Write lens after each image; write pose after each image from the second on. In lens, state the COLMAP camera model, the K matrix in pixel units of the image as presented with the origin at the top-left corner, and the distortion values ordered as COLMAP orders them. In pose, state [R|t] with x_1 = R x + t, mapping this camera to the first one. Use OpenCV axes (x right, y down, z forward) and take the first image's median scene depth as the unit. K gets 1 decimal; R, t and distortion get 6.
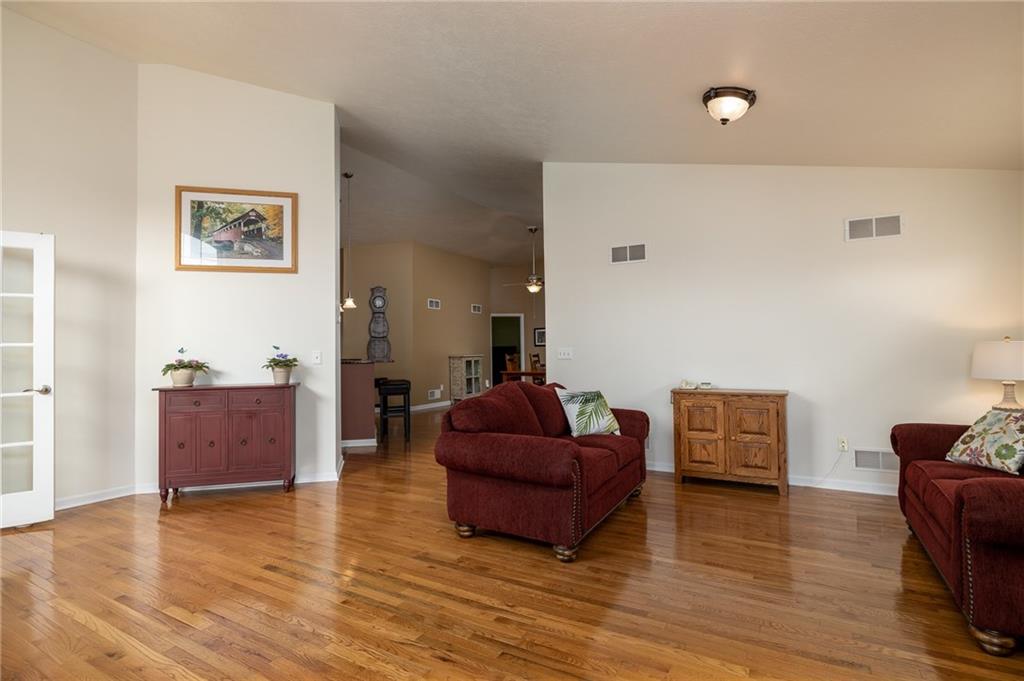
lens RADIAL K [[522.8, 0, 512.5], [0, 522.8, 340.0], [0, 0, 1]] dist [0.004178, 0.000368]
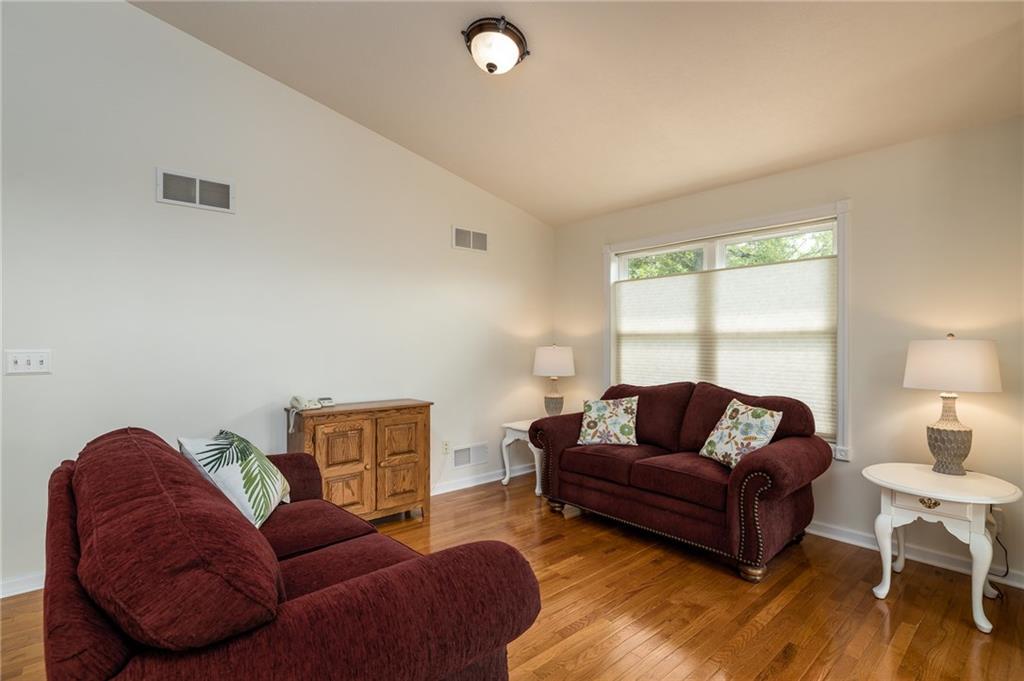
lens RADIAL K [[492.9, 0, 512.2], [0, 492.9, 346.3], [0, 0, 1]] dist [-0.005288, -0.000610]
pose [[0.317152, 0.012004, 0.948299, -0.234978], [-0.019310, 0.999794, -0.006197, 0.008195], [-0.948178, -0.016347, 0.317319, 0.586653]]
